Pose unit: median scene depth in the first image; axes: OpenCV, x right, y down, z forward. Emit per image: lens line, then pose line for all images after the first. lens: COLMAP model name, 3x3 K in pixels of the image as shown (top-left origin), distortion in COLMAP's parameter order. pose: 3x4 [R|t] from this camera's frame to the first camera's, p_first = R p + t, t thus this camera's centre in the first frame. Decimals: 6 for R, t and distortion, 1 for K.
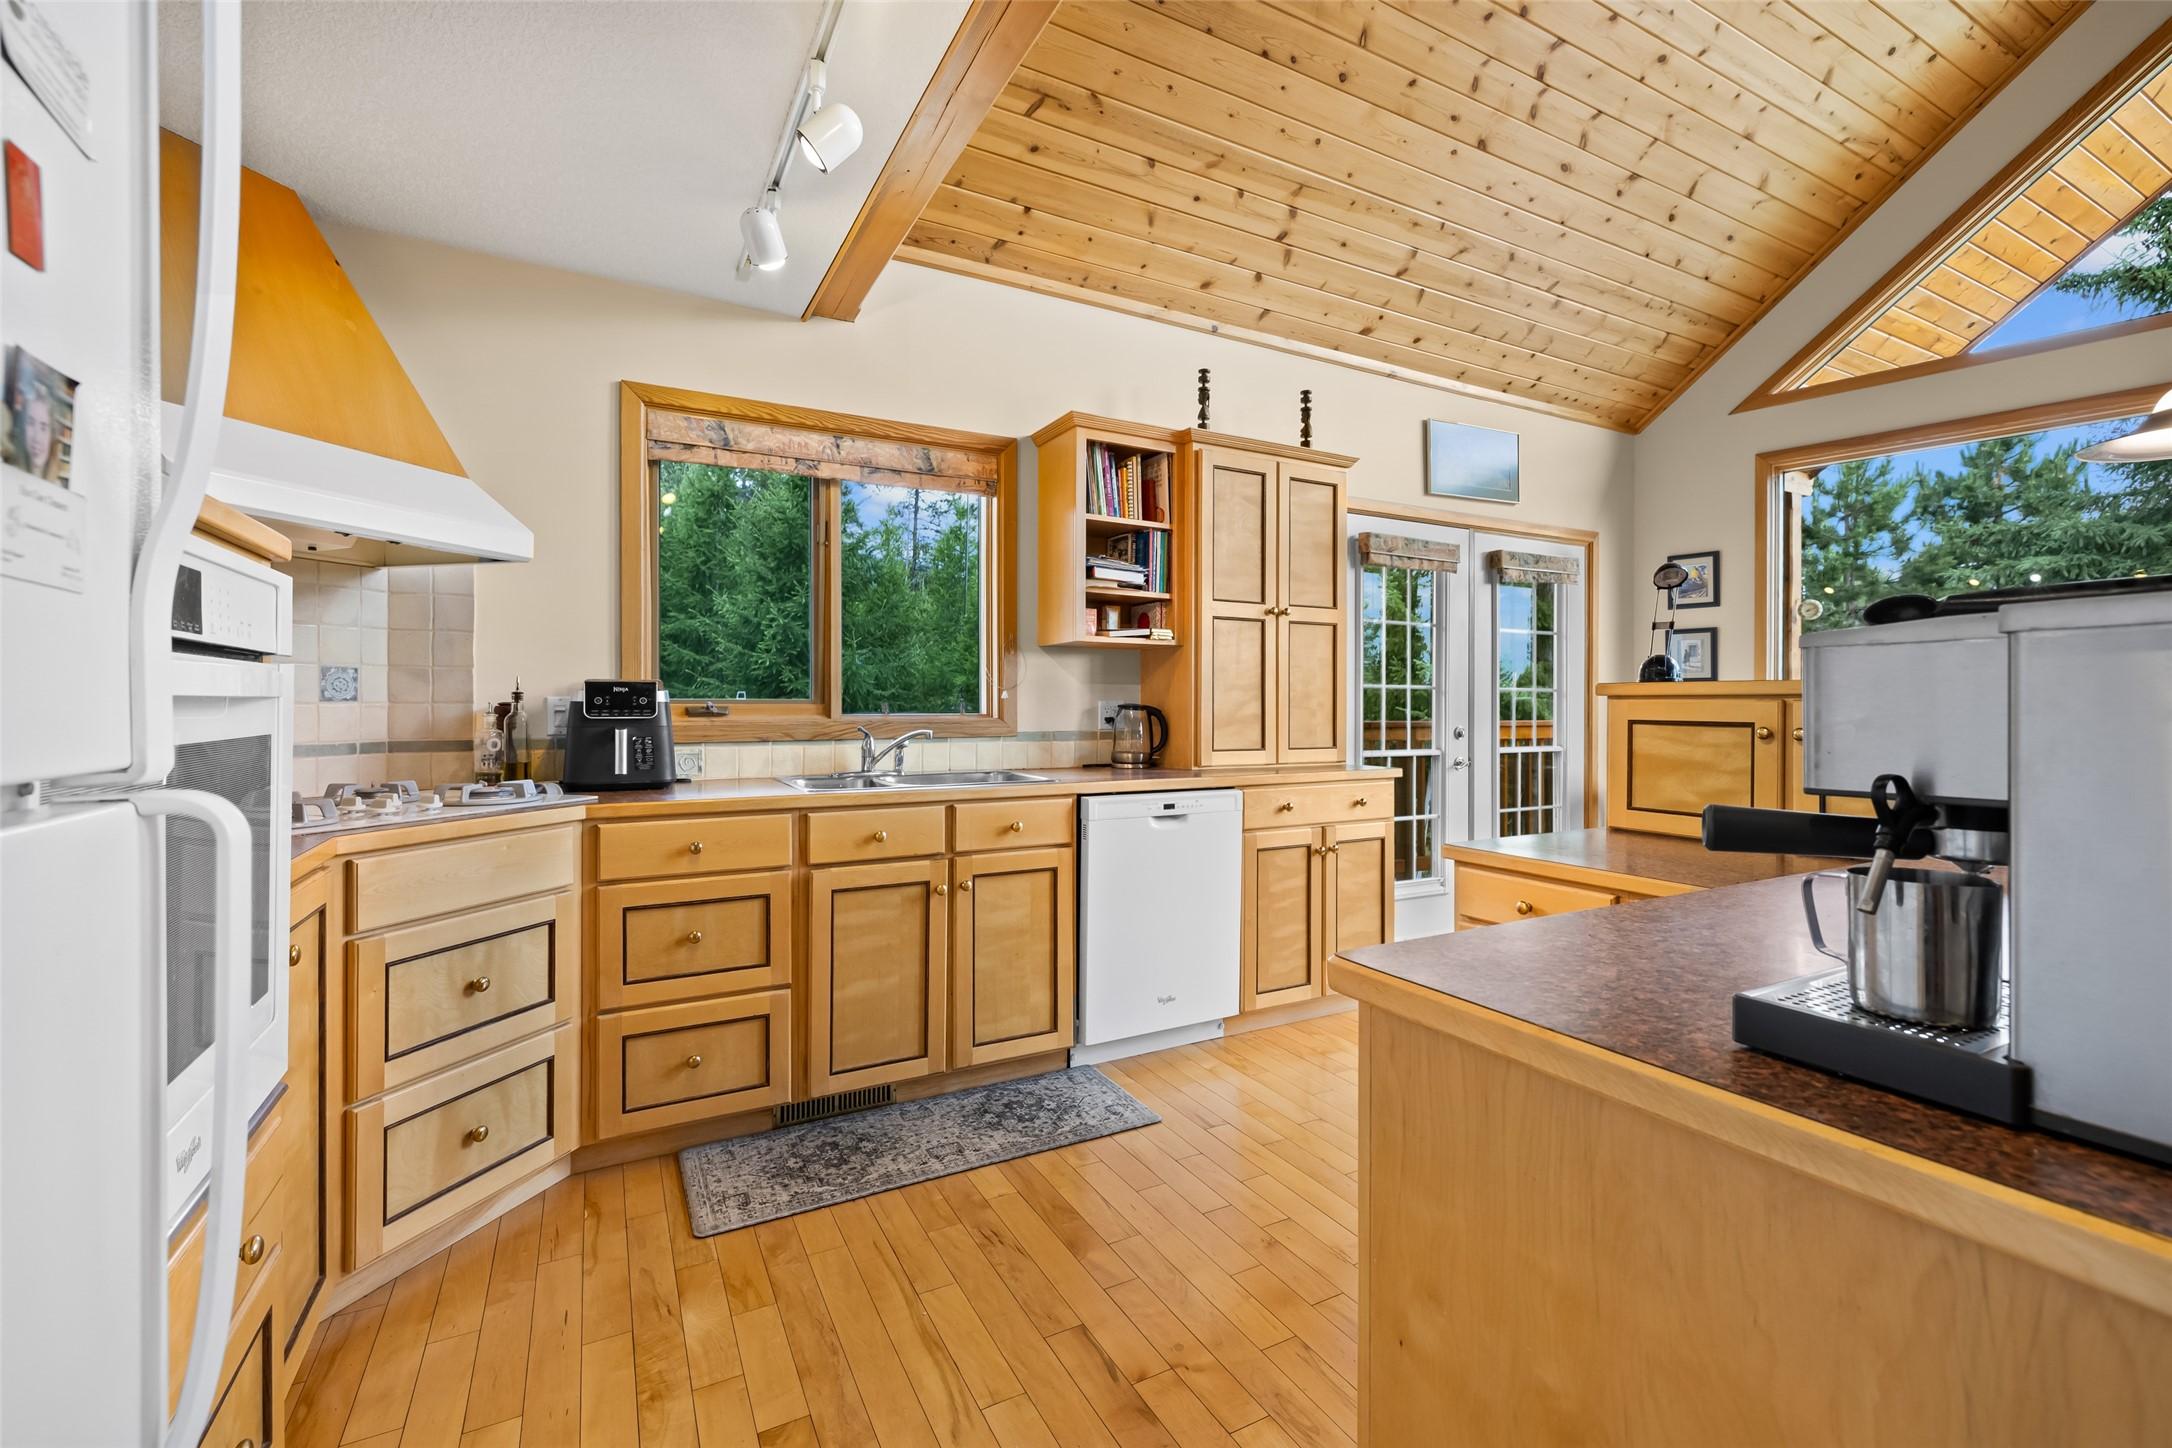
lens RADIAL K [[920.3, 0, 1094.3], [0, 920.3, 709.8], [0, 0, 1]] dist [-0.000741, -0.000058]
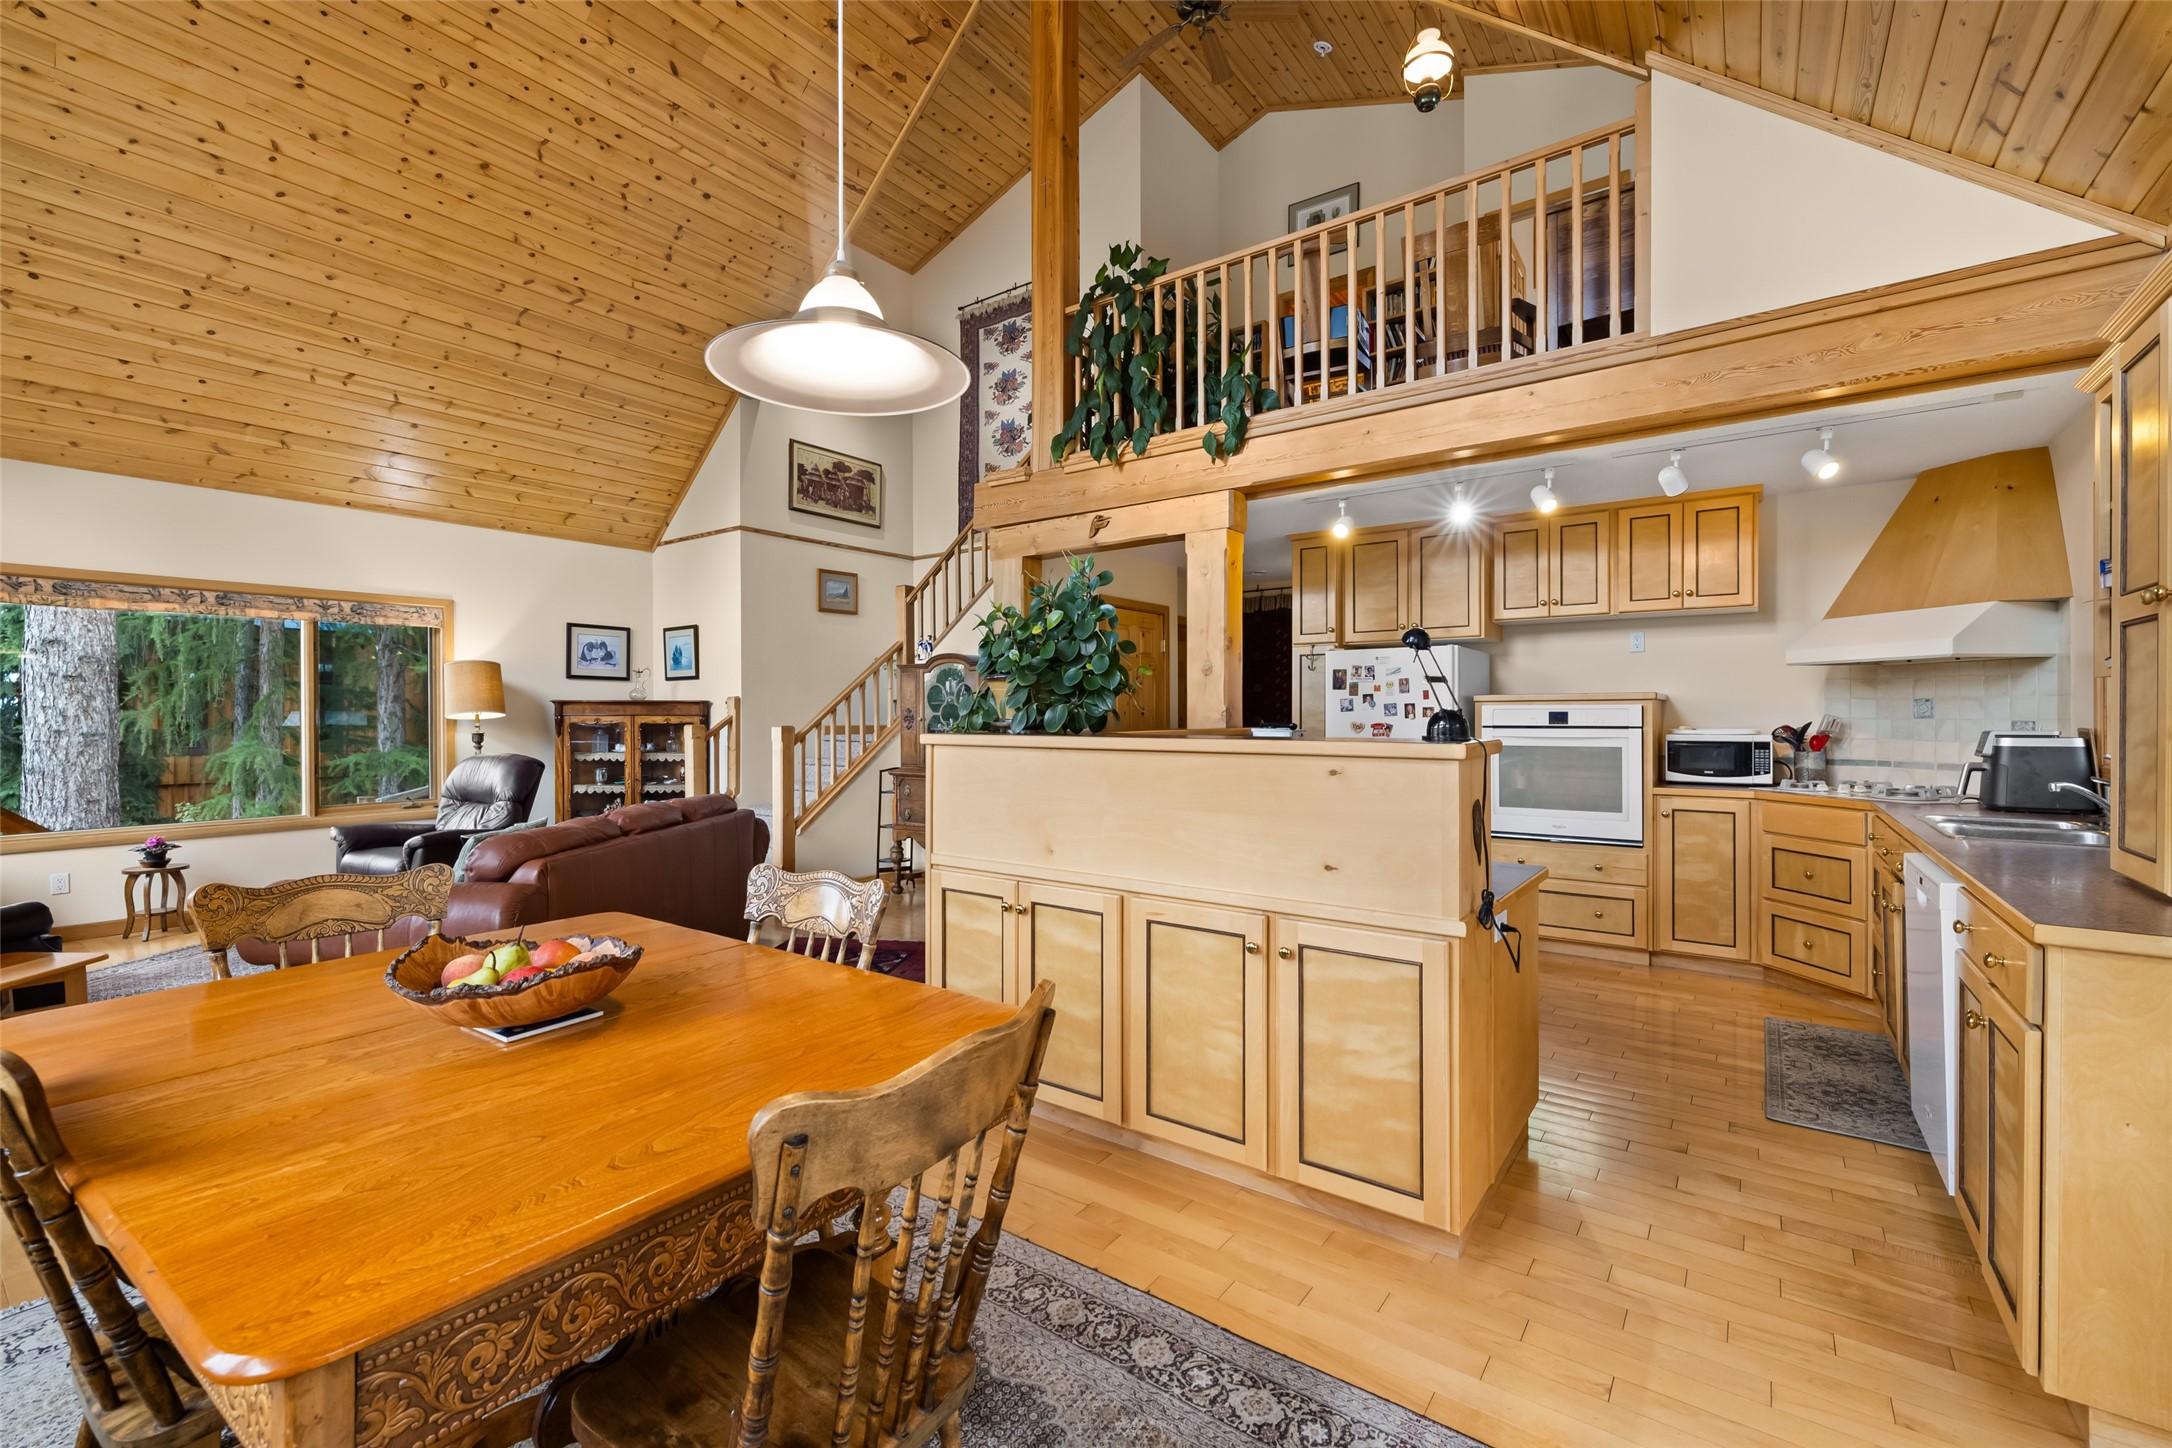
lens RADIAL K [[920.3, 0, 1091.9], [0, 920.3, 719.0], [0, 0, 1]] dist [-0.000741, -0.000058]
pose [[-0.900295, -0.003101, -0.435270, 1.030401], [-0.007009, 0.999948, 0.007373, -0.037218], [0.435225, 0.009689, -0.900270, 1.293664]]
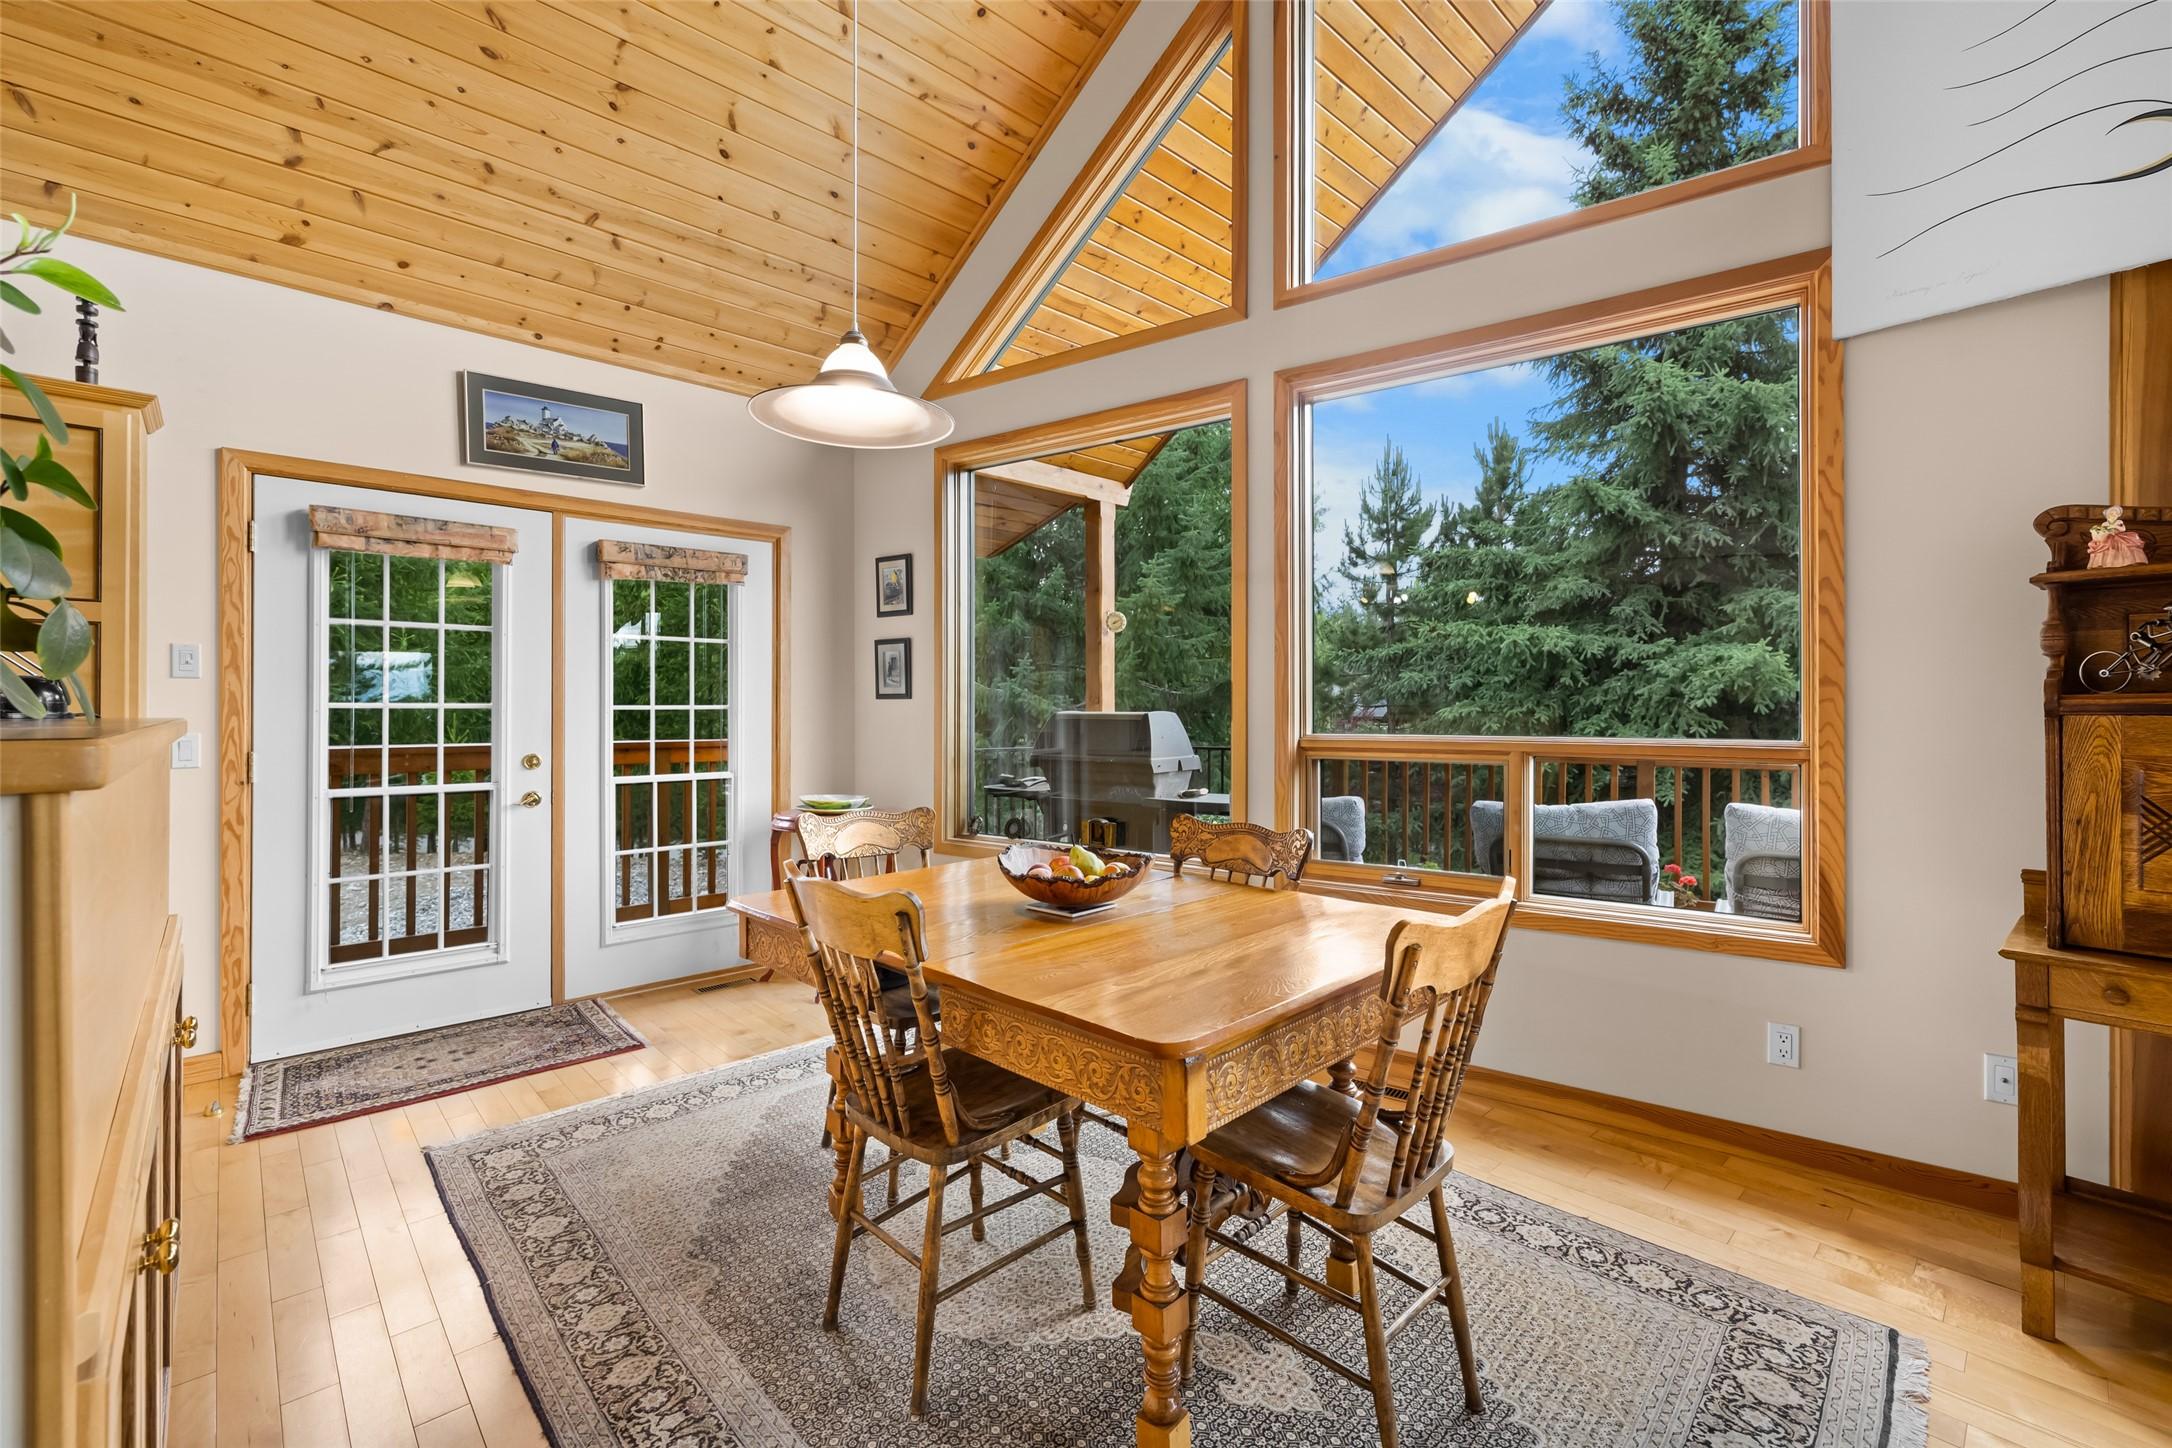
lens RADIAL K [[920.3, 0, 1088.9], [0, 920.3, 705.7], [0, 0, 1]] dist [-0.000741, -0.000058]
pose [[0.965711, -0.001543, 0.259614, 0.926031], [0.003141, 0.999979, -0.005740, -0.025178], [-0.259600, 0.006358, 0.965695, 0.121535]]
